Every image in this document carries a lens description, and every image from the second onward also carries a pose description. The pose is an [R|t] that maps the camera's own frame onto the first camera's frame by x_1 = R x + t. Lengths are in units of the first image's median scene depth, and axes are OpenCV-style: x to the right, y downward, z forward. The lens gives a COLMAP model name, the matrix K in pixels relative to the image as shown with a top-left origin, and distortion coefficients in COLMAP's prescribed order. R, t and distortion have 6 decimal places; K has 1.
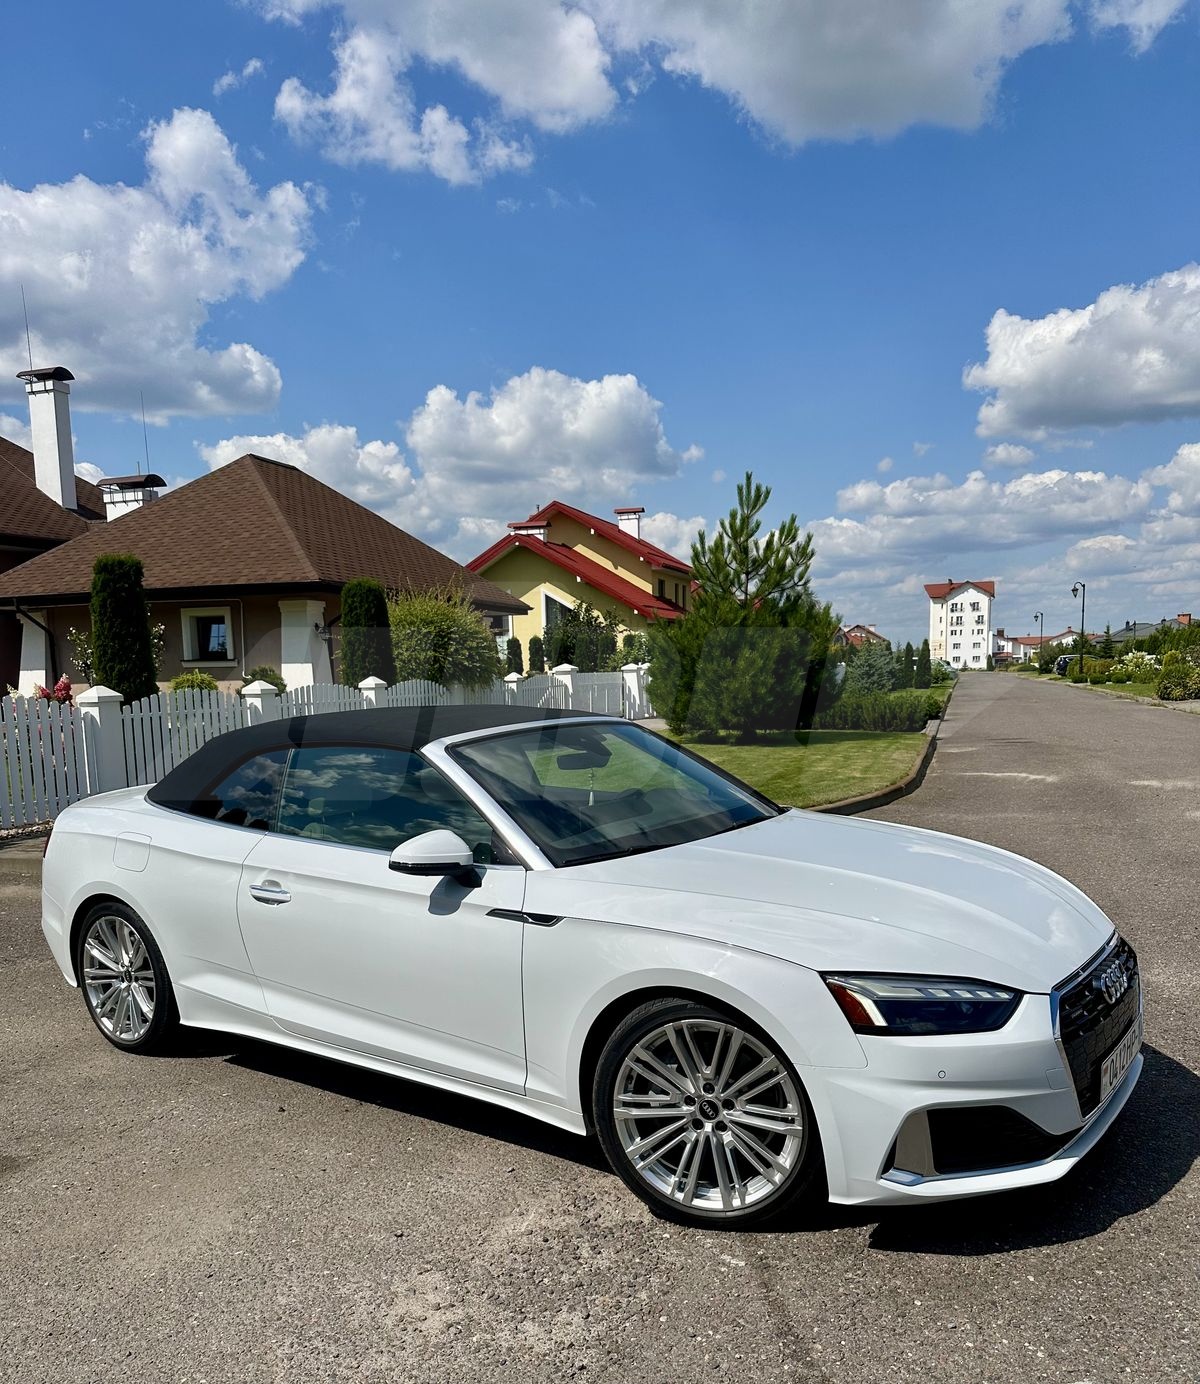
lens RADIAL K [[1123.5, 0, 612.4], [0, 1123.5, 811.7], [0, 0, 1]] dist [0.048220, -0.078333]
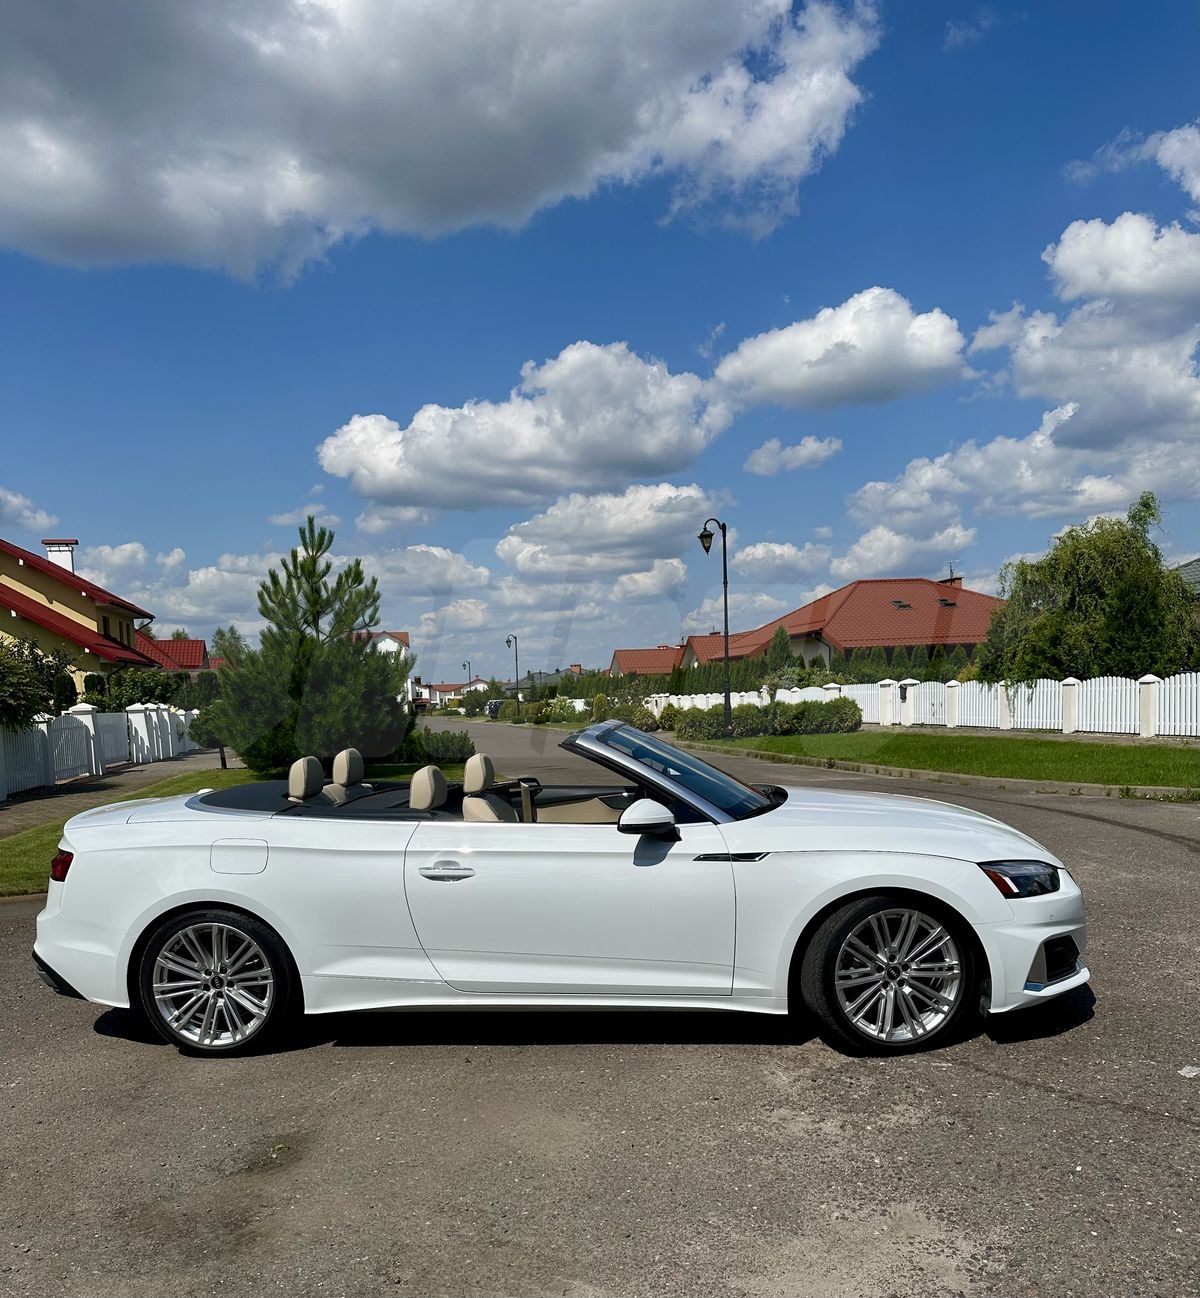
lens RADIAL K [[1113.1, 0, 614.9], [0, 1113.1, 800.6], [0, 0, 1]] dist [0.052930, -0.027329]
pose [[0.873805, -0.052155, 0.483471, -0.631764], [0.075286, 0.996753, -0.028543, 0.041107], [-0.480413, 0.061340, 0.874895, -0.066169]]
